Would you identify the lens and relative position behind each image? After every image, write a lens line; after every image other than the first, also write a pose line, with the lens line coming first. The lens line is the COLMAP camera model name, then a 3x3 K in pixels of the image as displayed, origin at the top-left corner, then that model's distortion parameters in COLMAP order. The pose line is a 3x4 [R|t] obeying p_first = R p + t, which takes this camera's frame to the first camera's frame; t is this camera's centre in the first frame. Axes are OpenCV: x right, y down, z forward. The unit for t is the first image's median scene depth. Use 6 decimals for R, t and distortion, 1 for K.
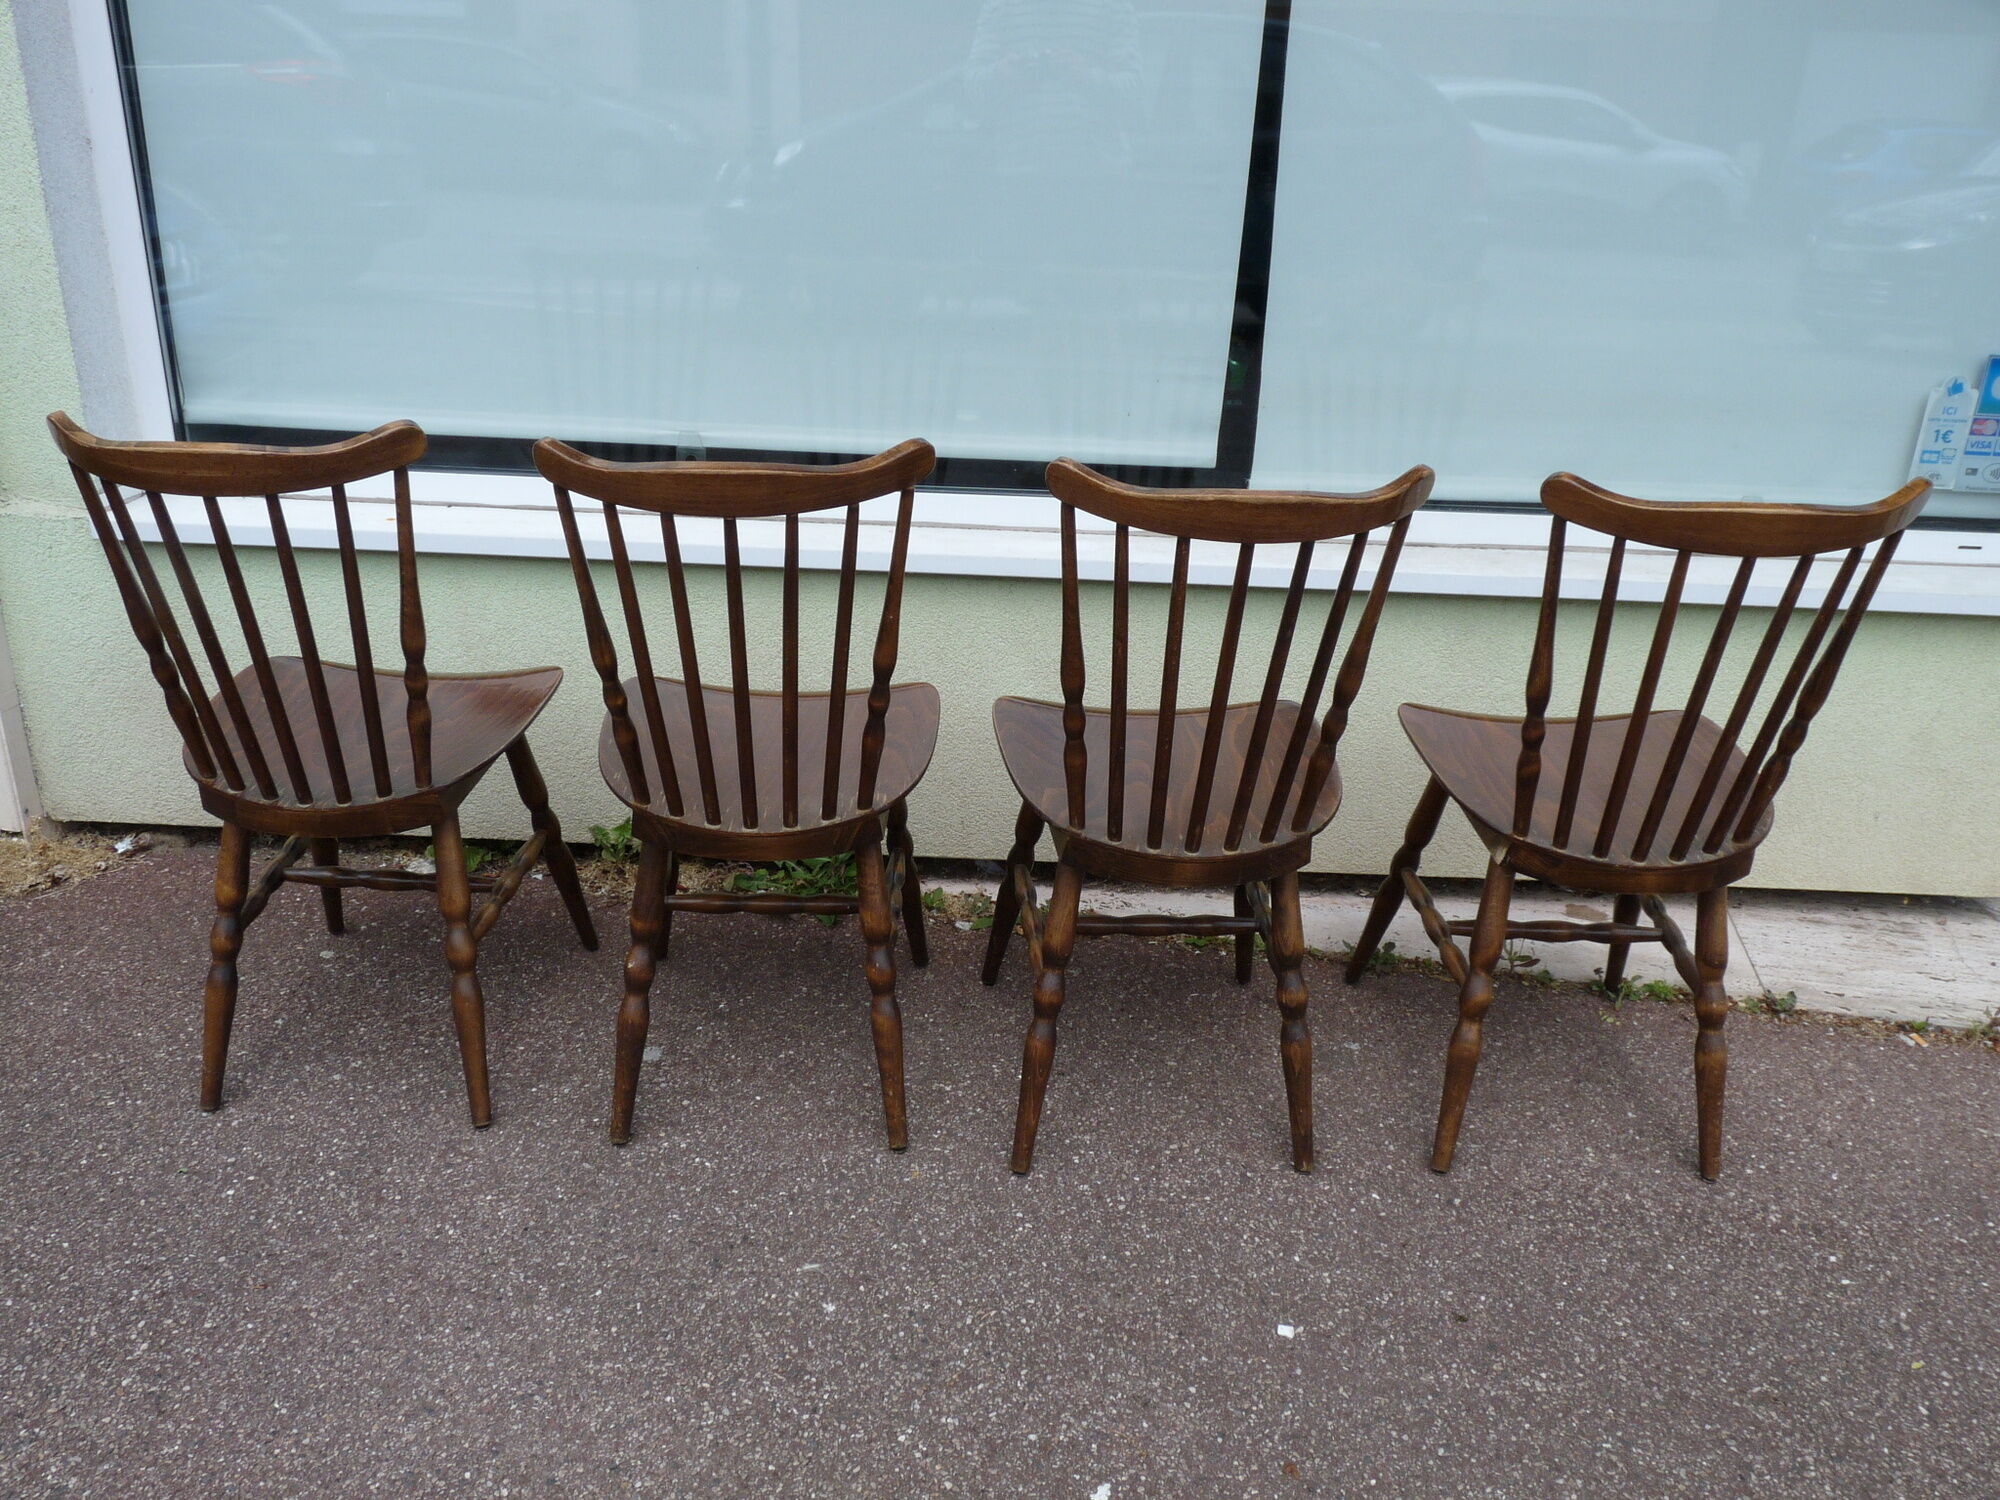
lens RADIAL K [[1601.5, 0, 991.2], [0, 1601.5, 755.7], [0, 0, 1]] dist [-0.014795, -0.015649]
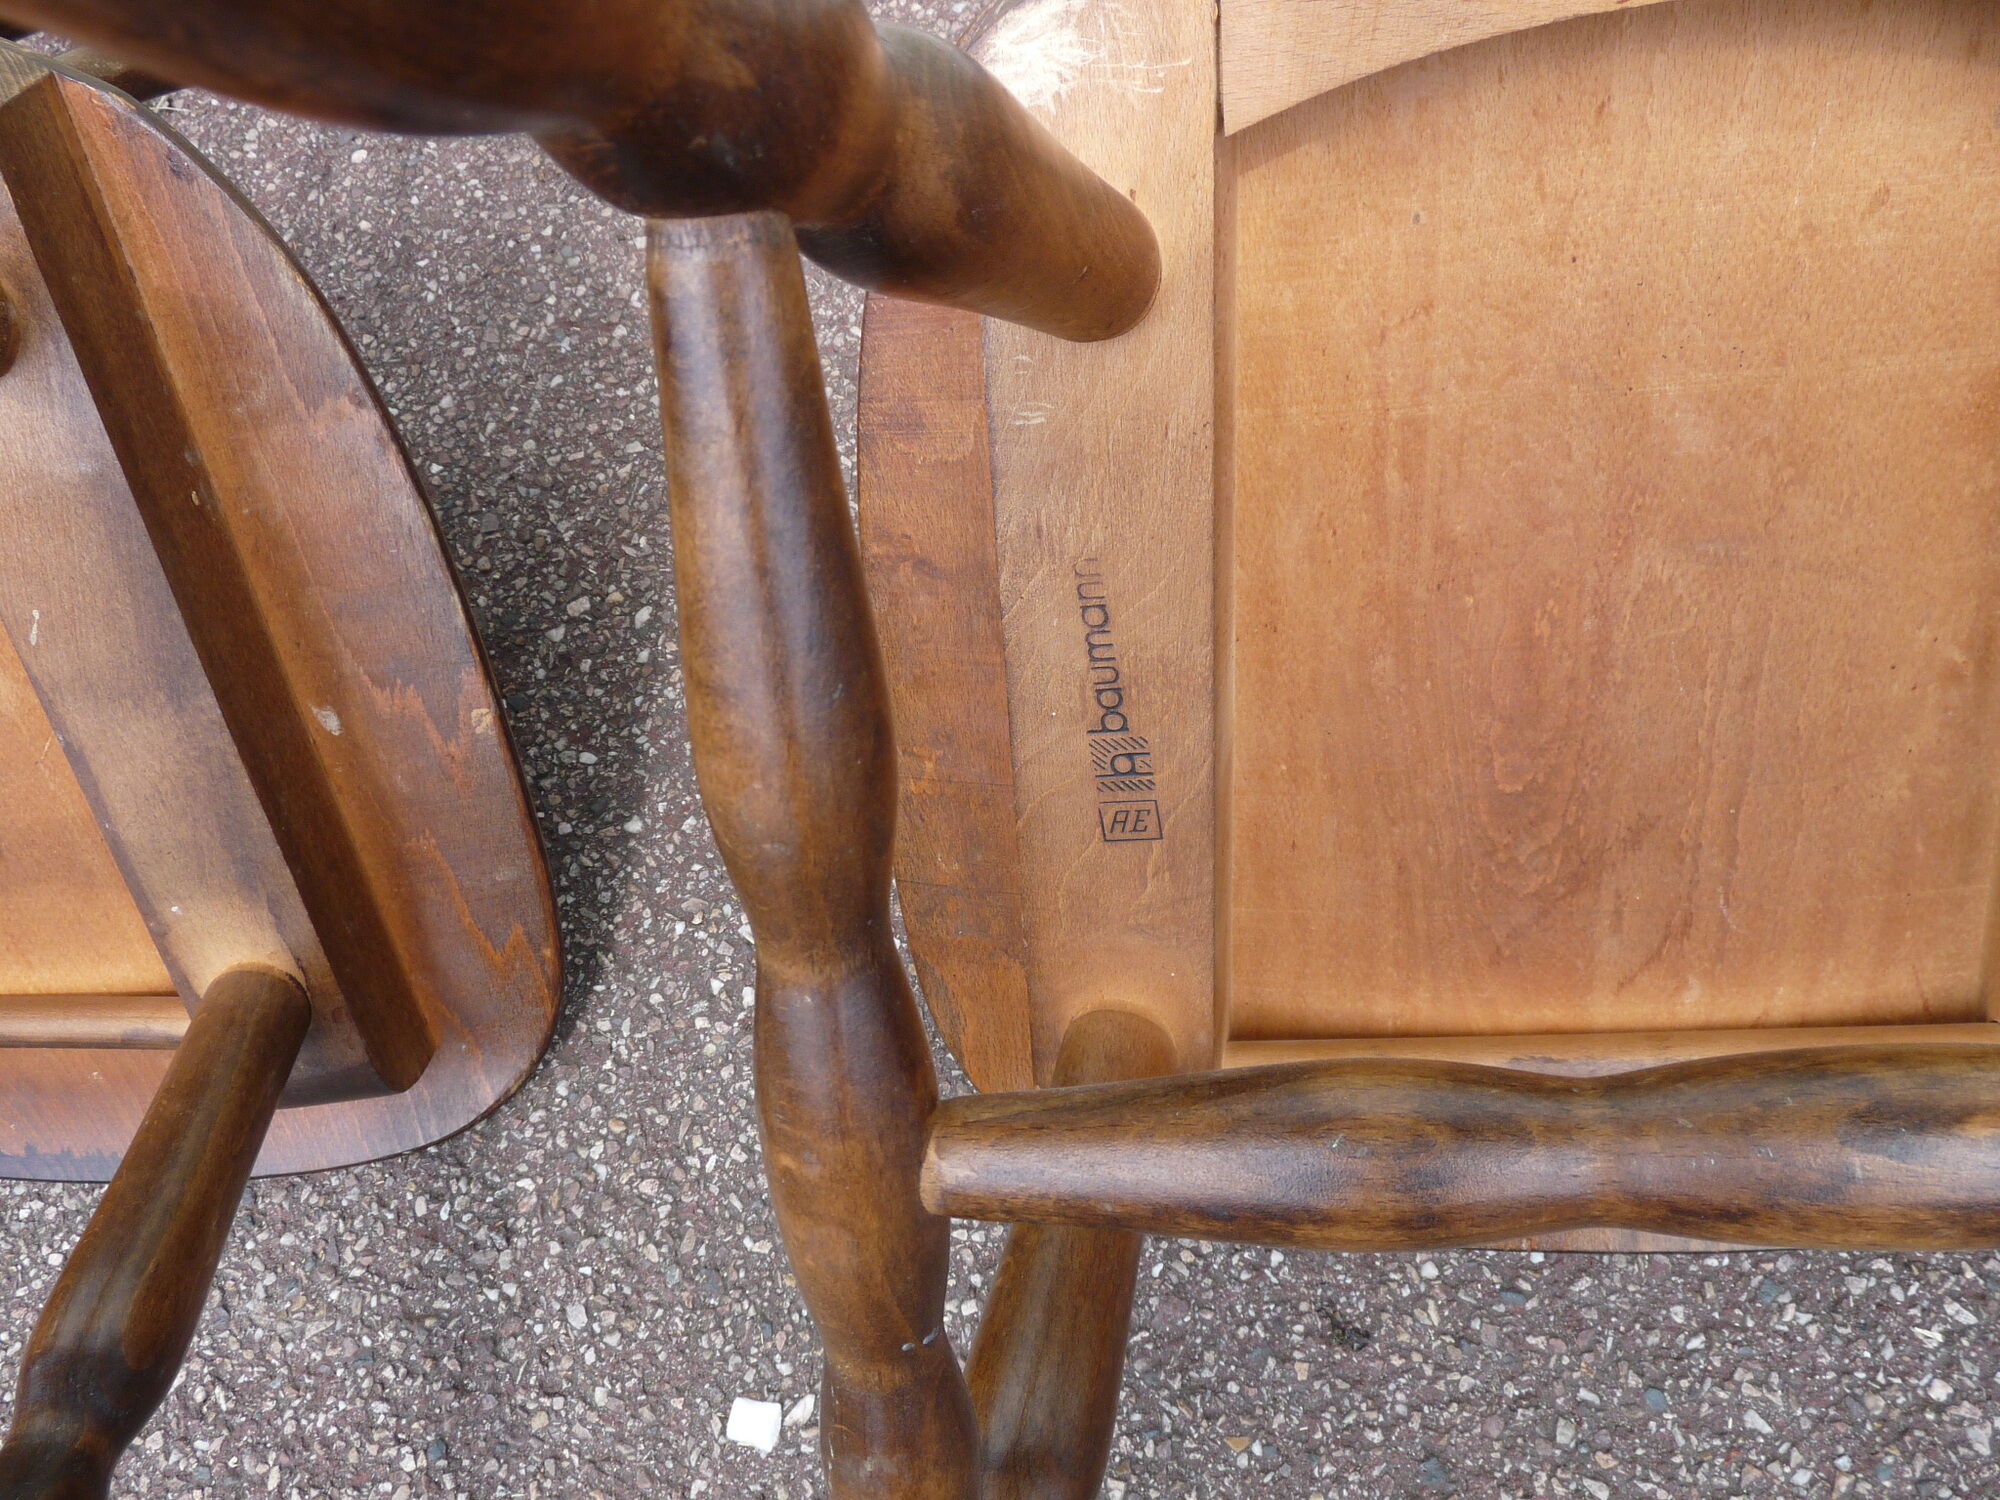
lens RADIAL K [[1601.5, 0, 986.9], [0, 1601.5, 758.6], [0, 0, 1]] dist [-0.014795, -0.015649]
pose [[0.975591, -0.084826, -0.202551, 0.261309], [0.204257, 0.689208, 0.695178, 0.054412], [0.080631, -0.719581, 0.689711, 0.760728]]
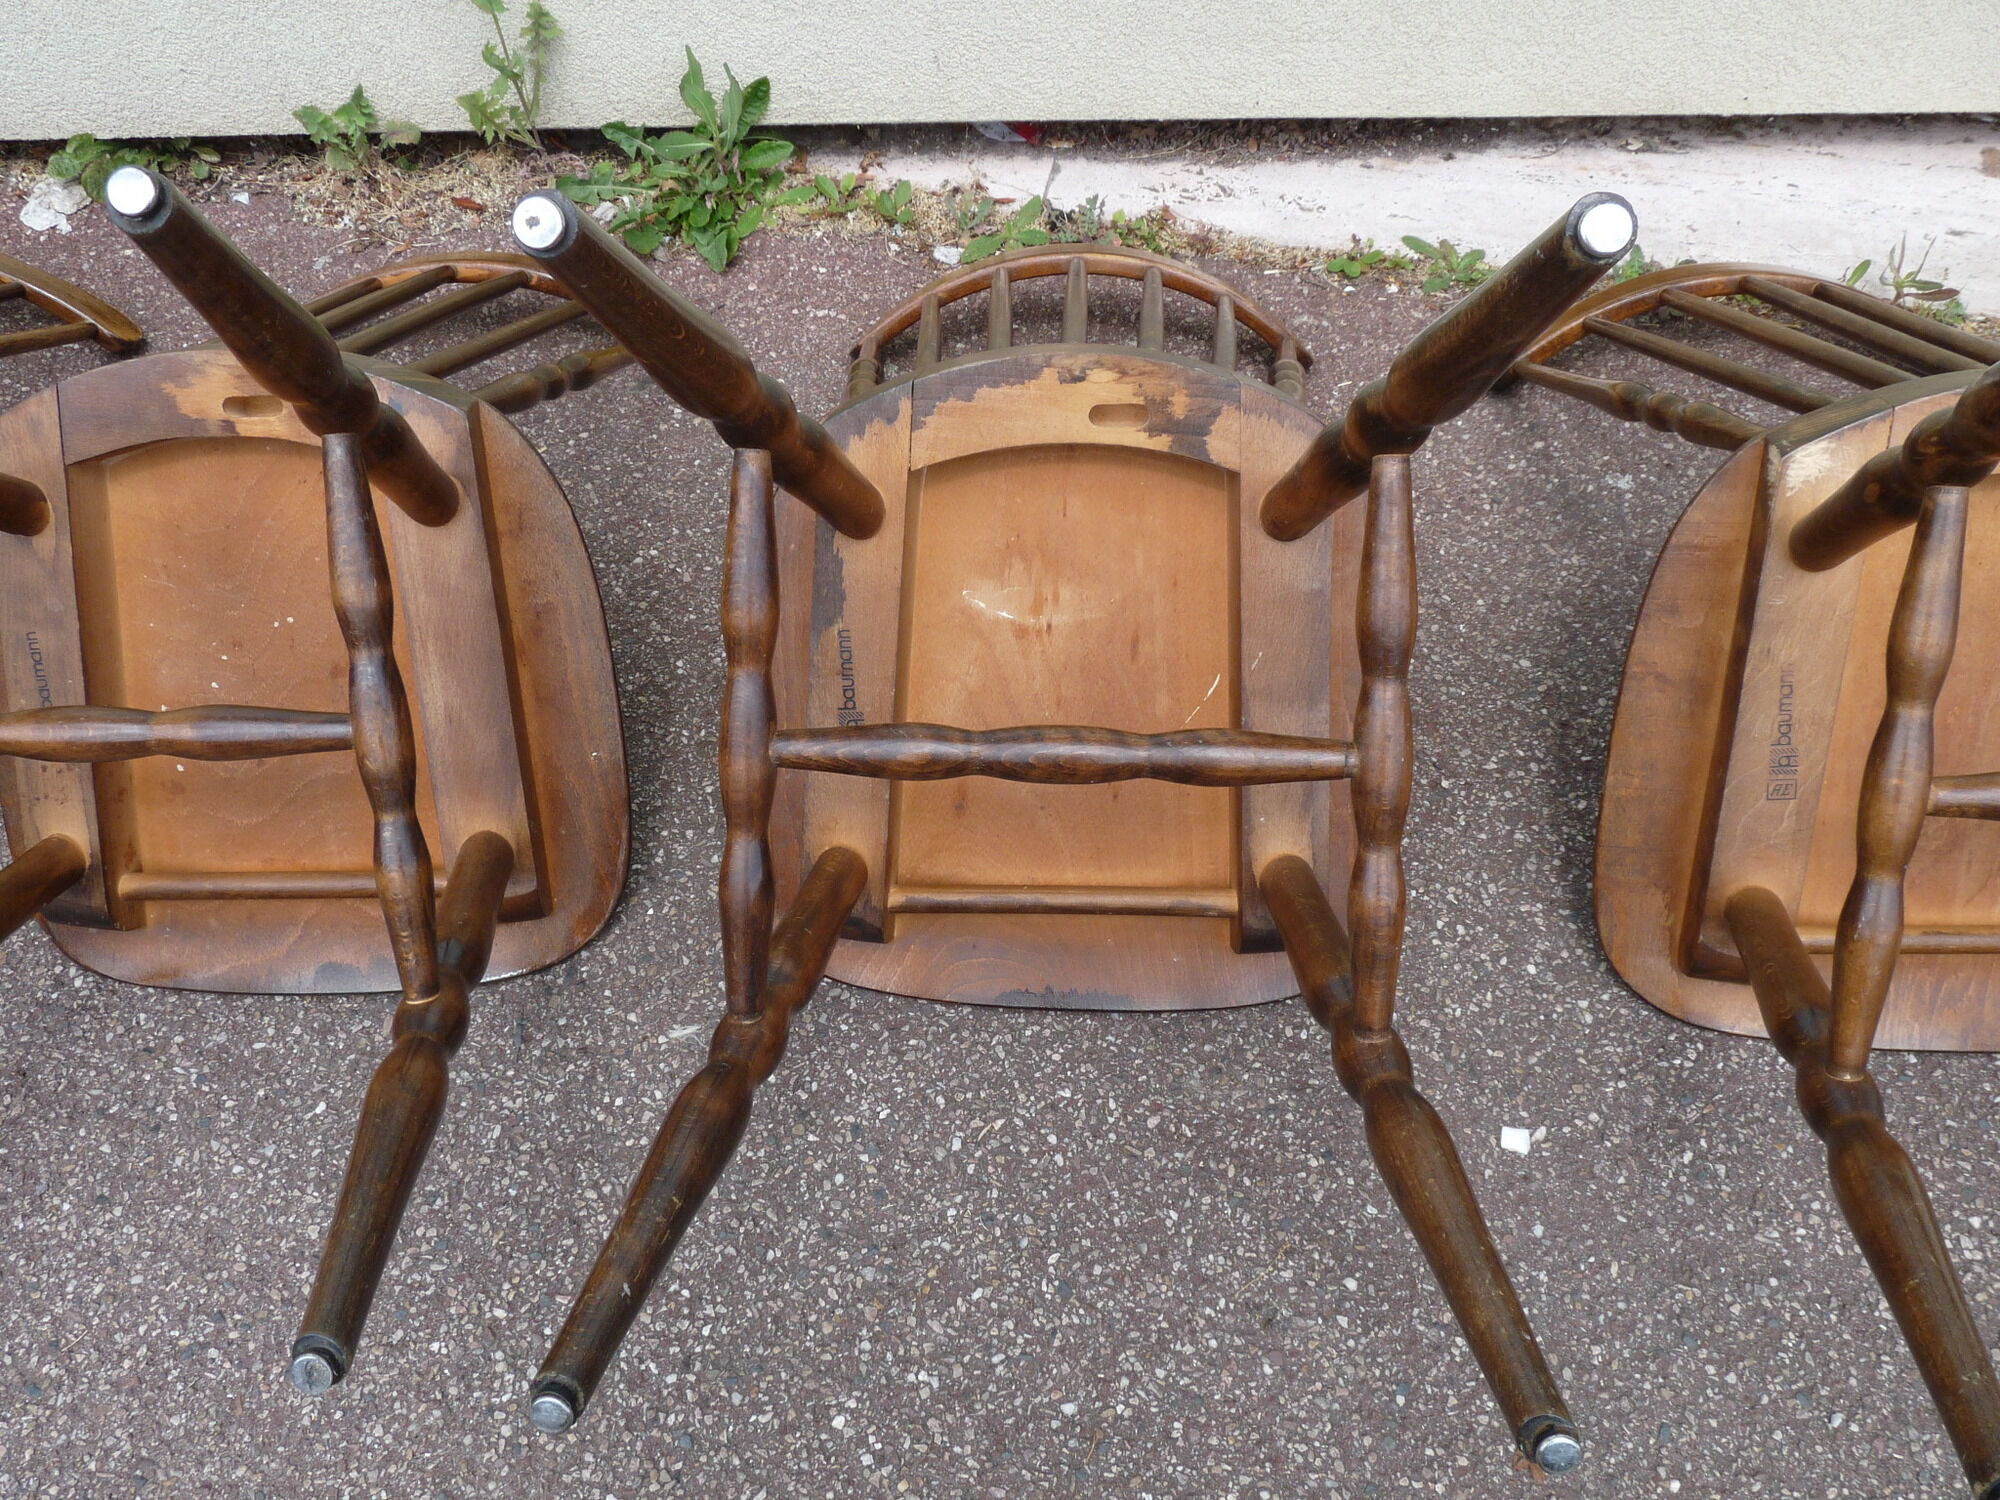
lens RADIAL K [[1601.5, 0, 990.3], [0, 1601.5, 757.2], [0, 0, 1]] dist [-0.014795, -0.015649]
pose [[0.997962, -0.035457, -0.053055, 0.028687], [0.058004, 0.850605, 0.522596, -0.054068], [0.026599, -0.524608, 0.850928, 0.503339]]
